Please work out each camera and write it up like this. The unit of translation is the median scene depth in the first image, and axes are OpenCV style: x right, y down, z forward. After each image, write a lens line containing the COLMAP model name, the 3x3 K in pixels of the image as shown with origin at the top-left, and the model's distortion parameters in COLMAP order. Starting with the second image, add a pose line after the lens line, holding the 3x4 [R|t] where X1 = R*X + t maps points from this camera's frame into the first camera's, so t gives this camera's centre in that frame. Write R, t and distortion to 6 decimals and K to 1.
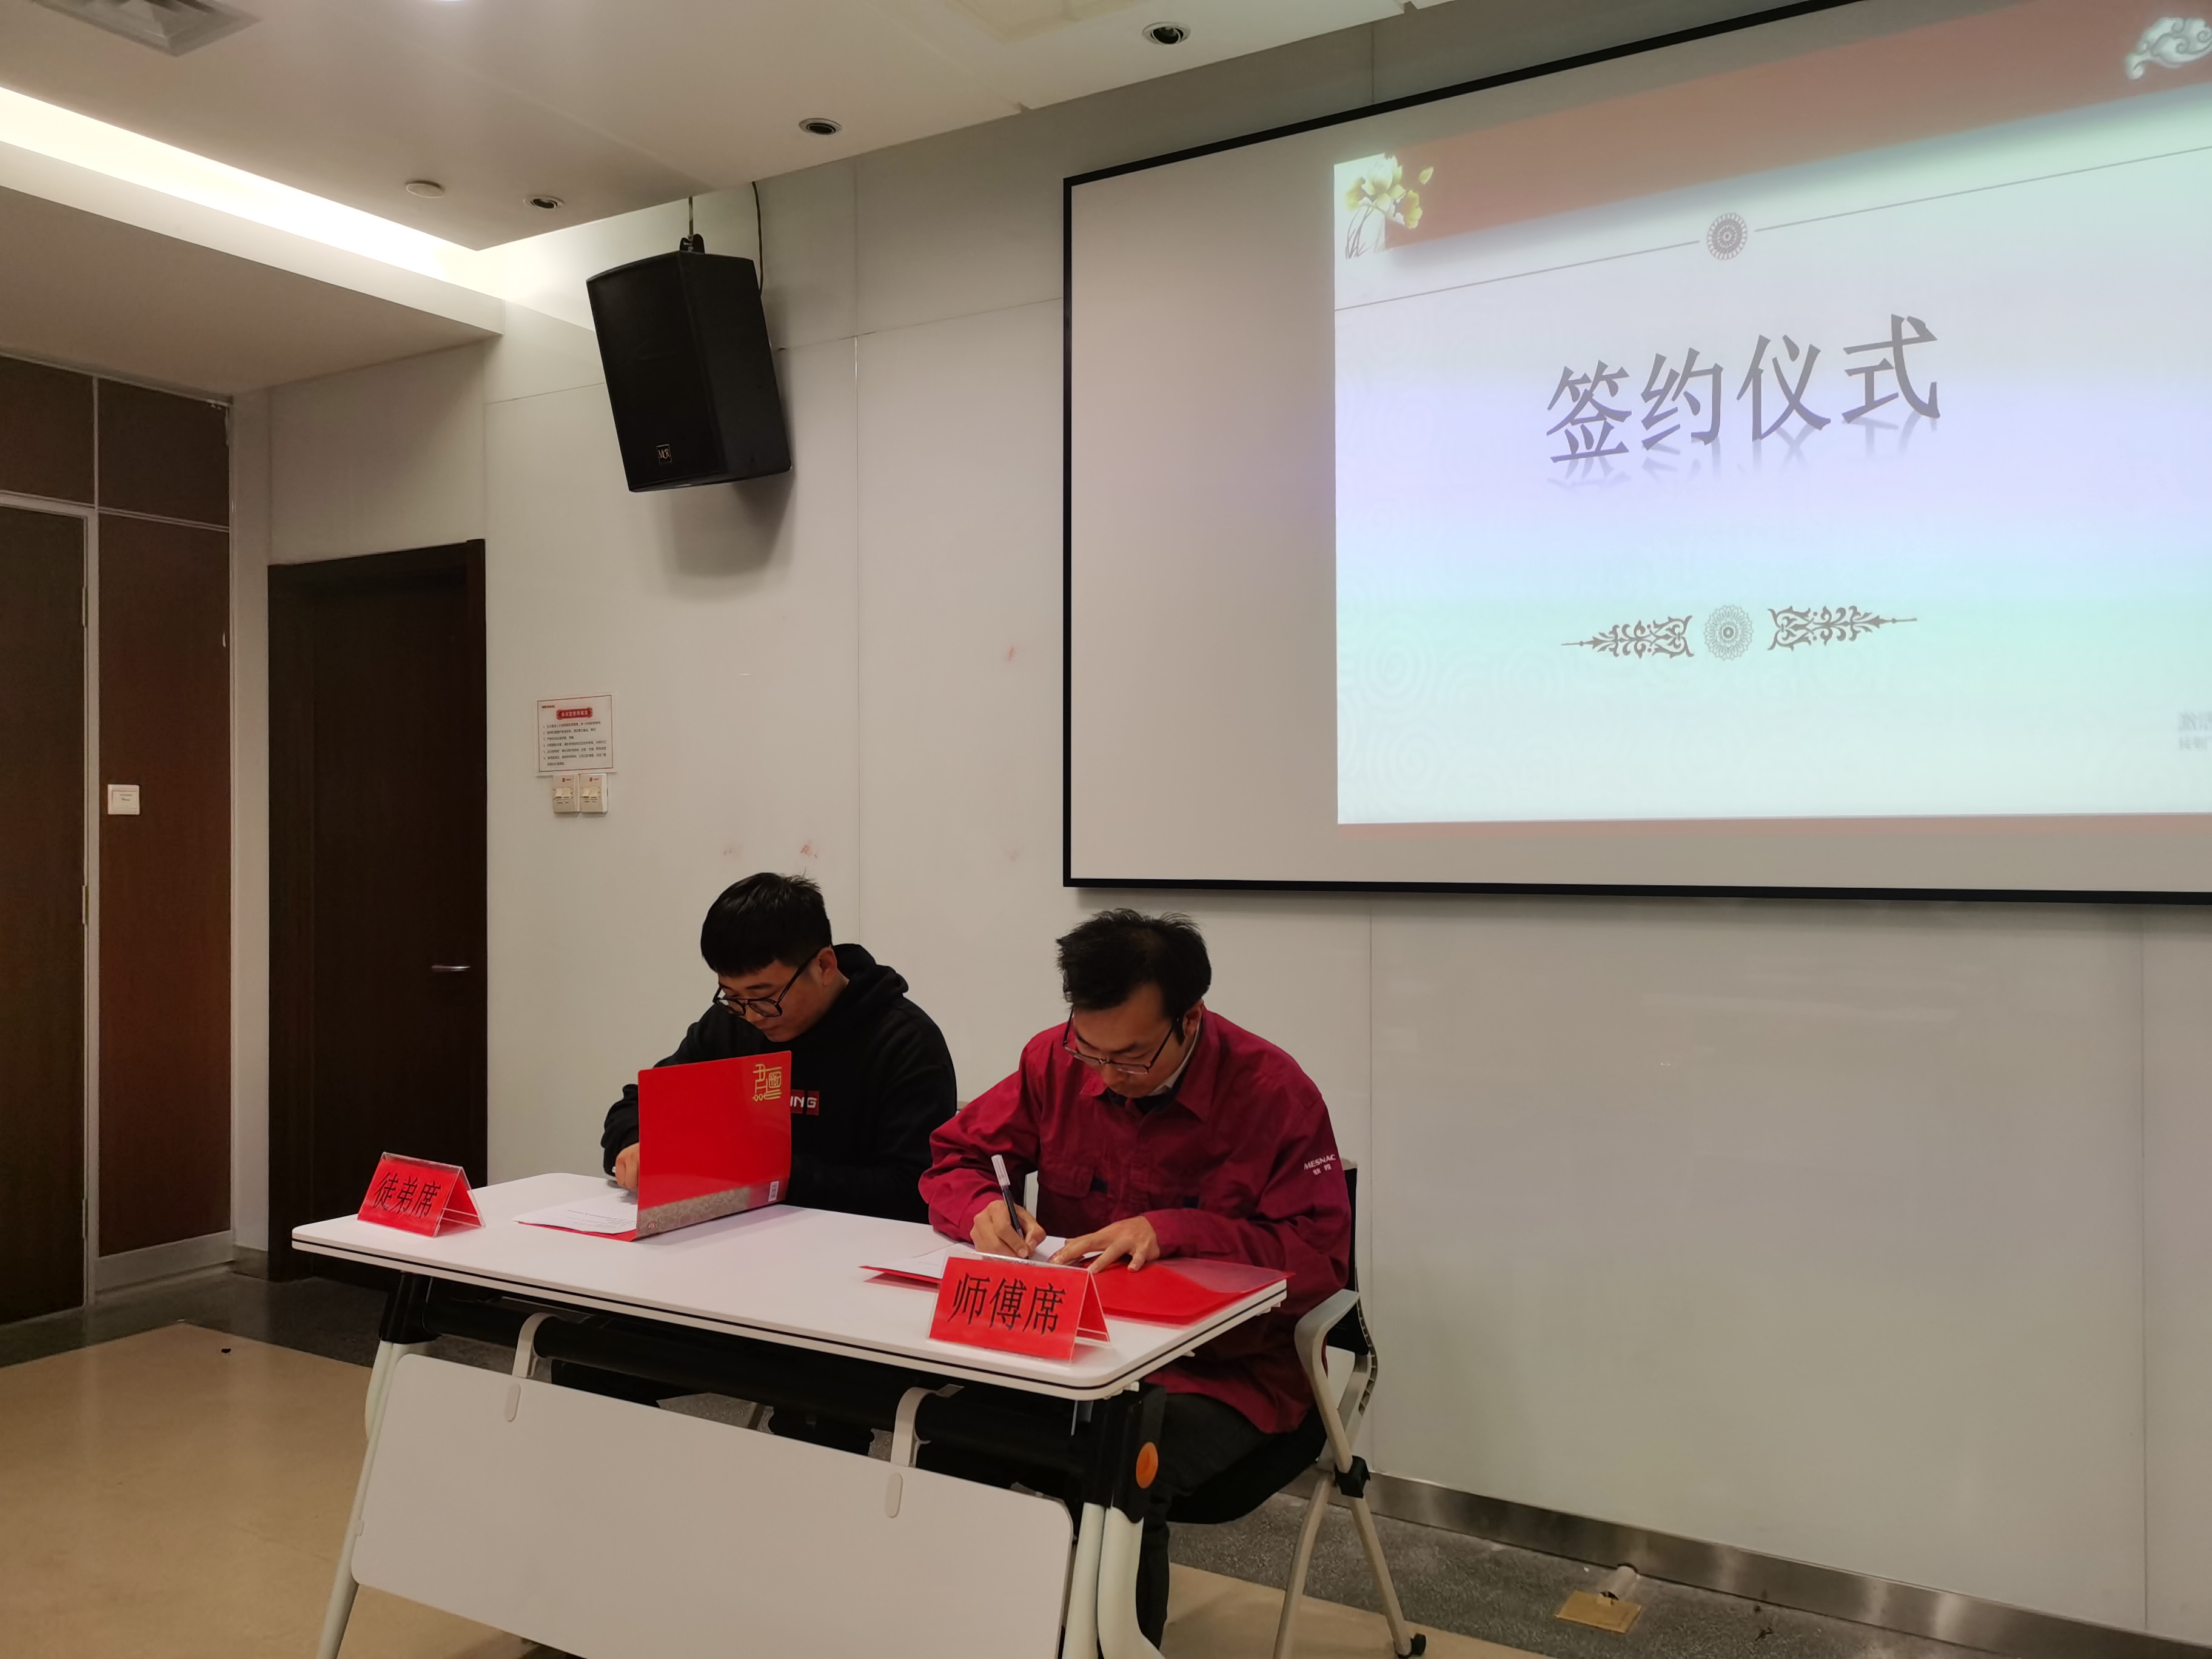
lens RADIAL K [[1711.2, 0, 1106.0], [0, 1711.2, 829.5], [0, 0, 1]] dist [0.065275, -0.046669]
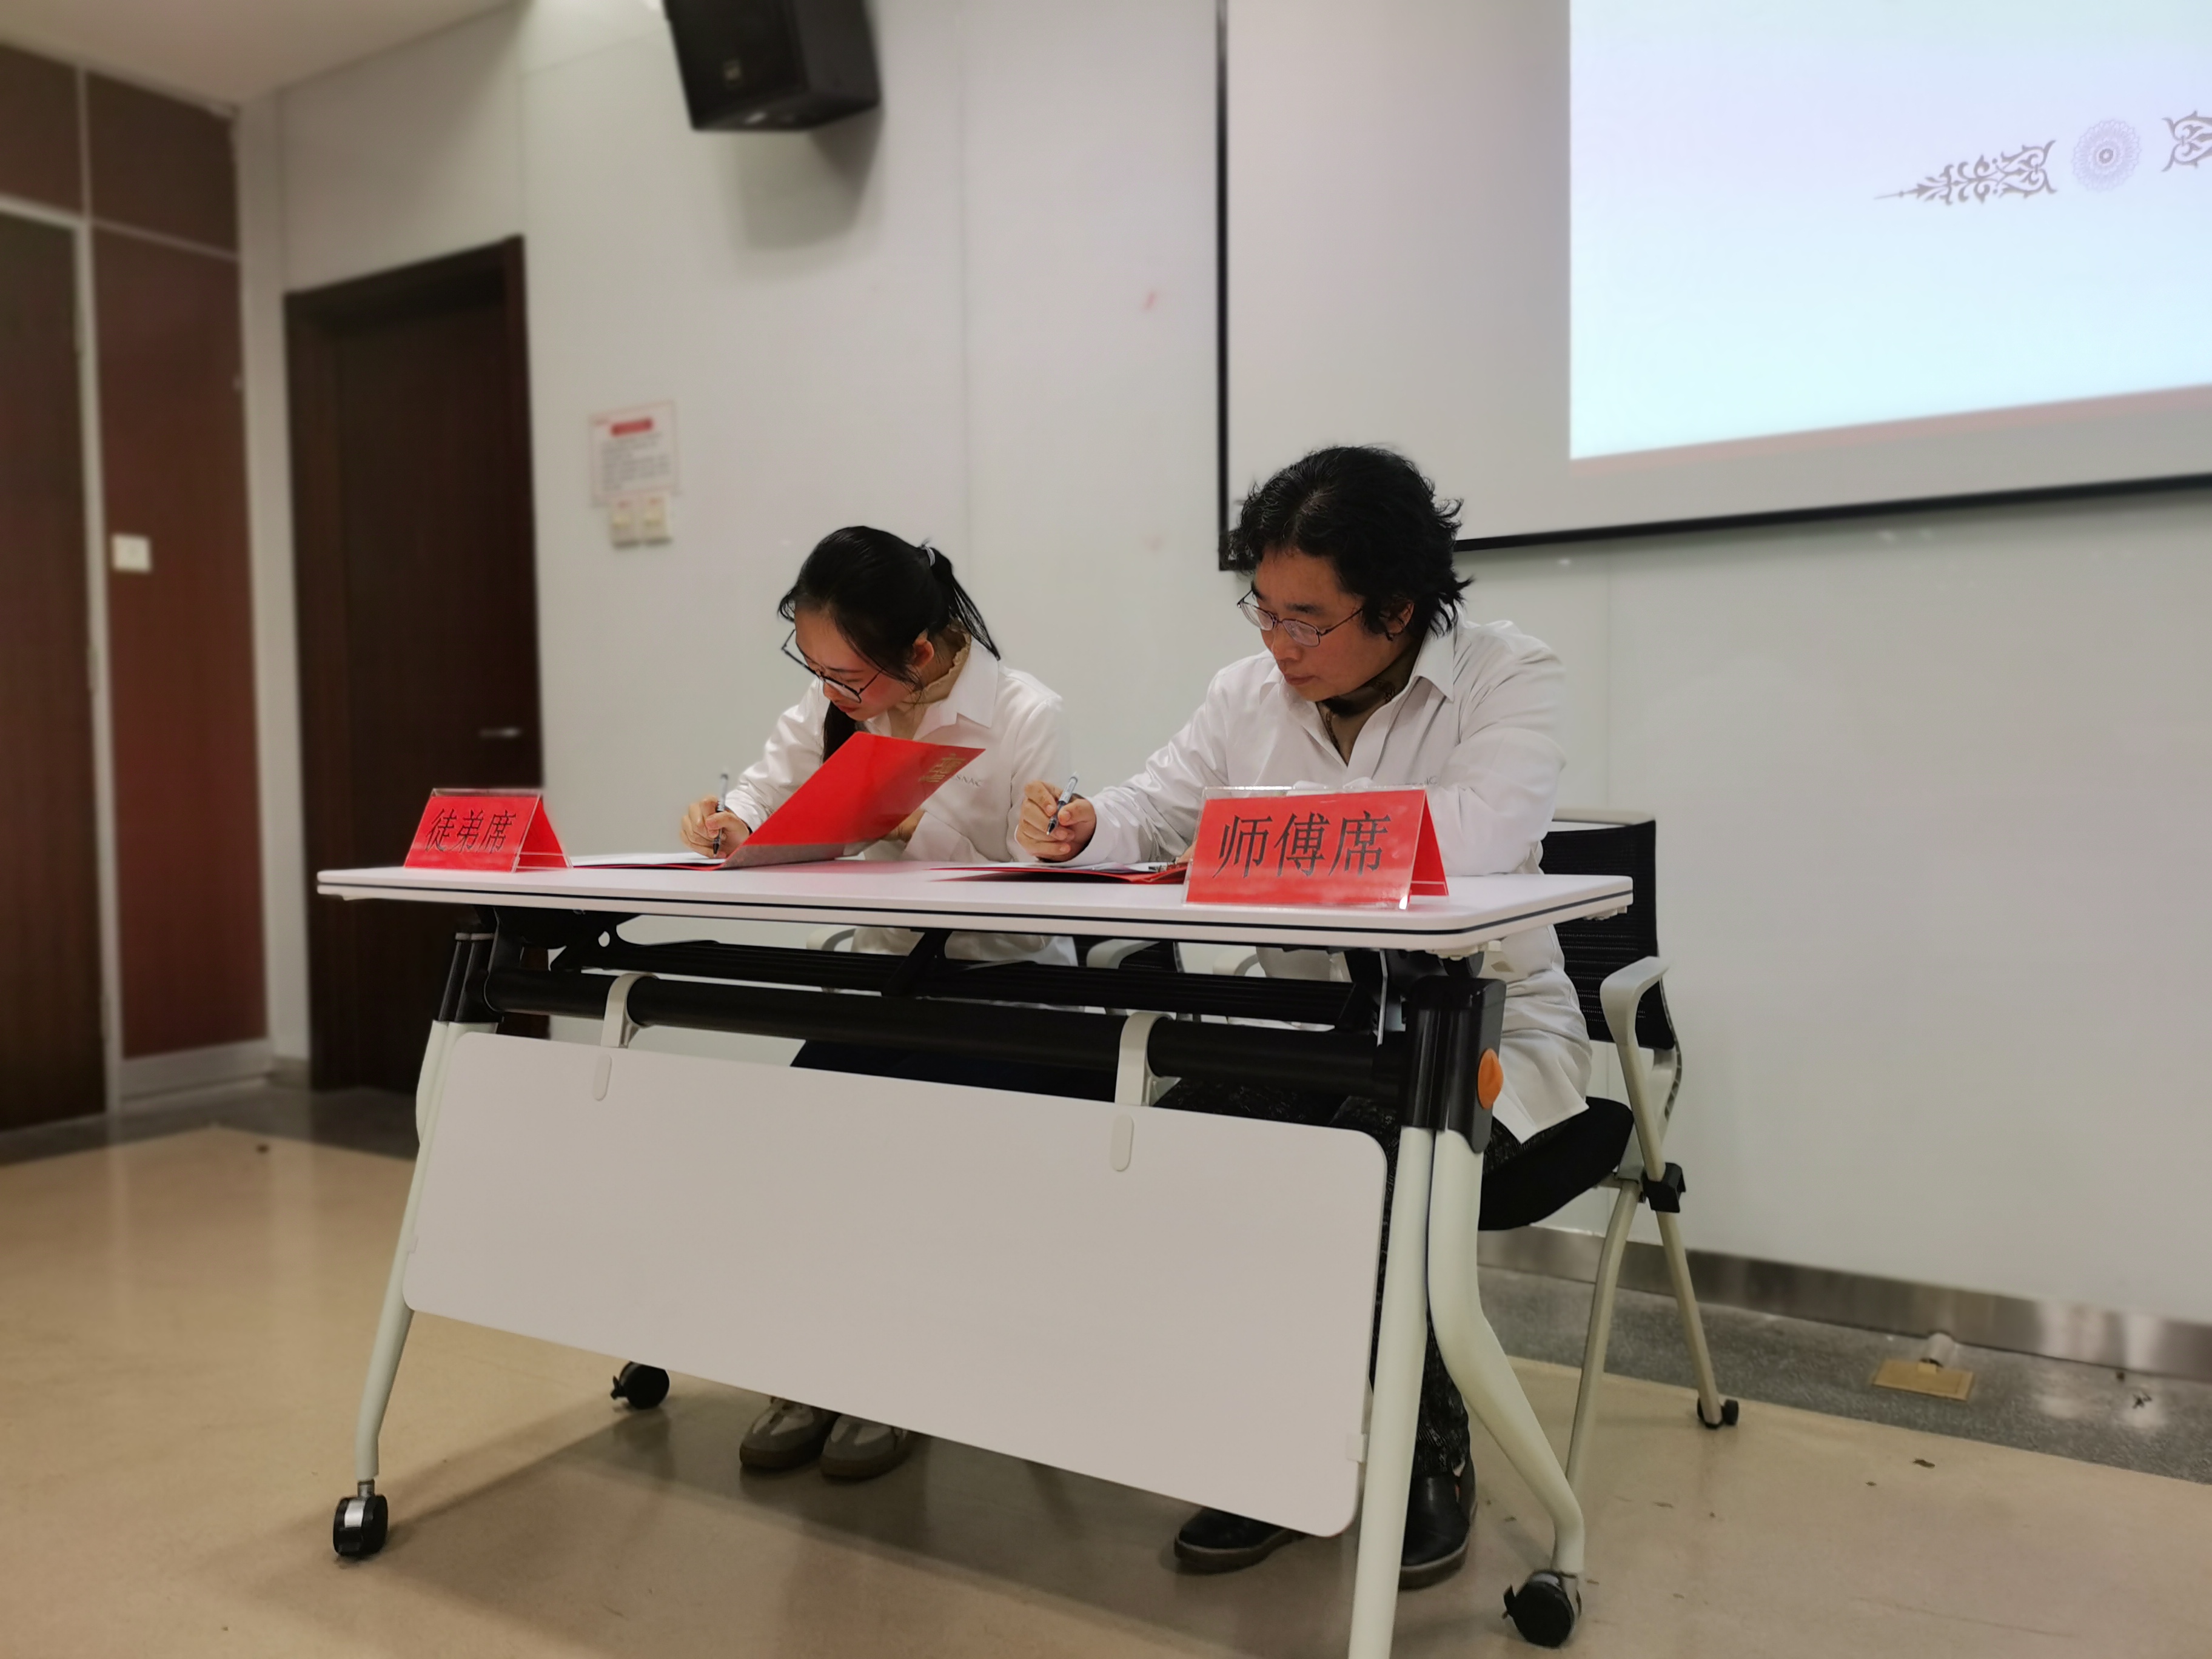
lens RADIAL K [[1711.2, 0, 1106.0], [0, 1711.2, 829.5], [0, 0, 1]] dist [0.065275, -0.046669]
pose [[0.999737, -0.009490, -0.020866, -0.075535], [0.010347, 0.999091, 0.041348, 0.146804], [0.020455, -0.041554, 0.998927, 0.178843]]
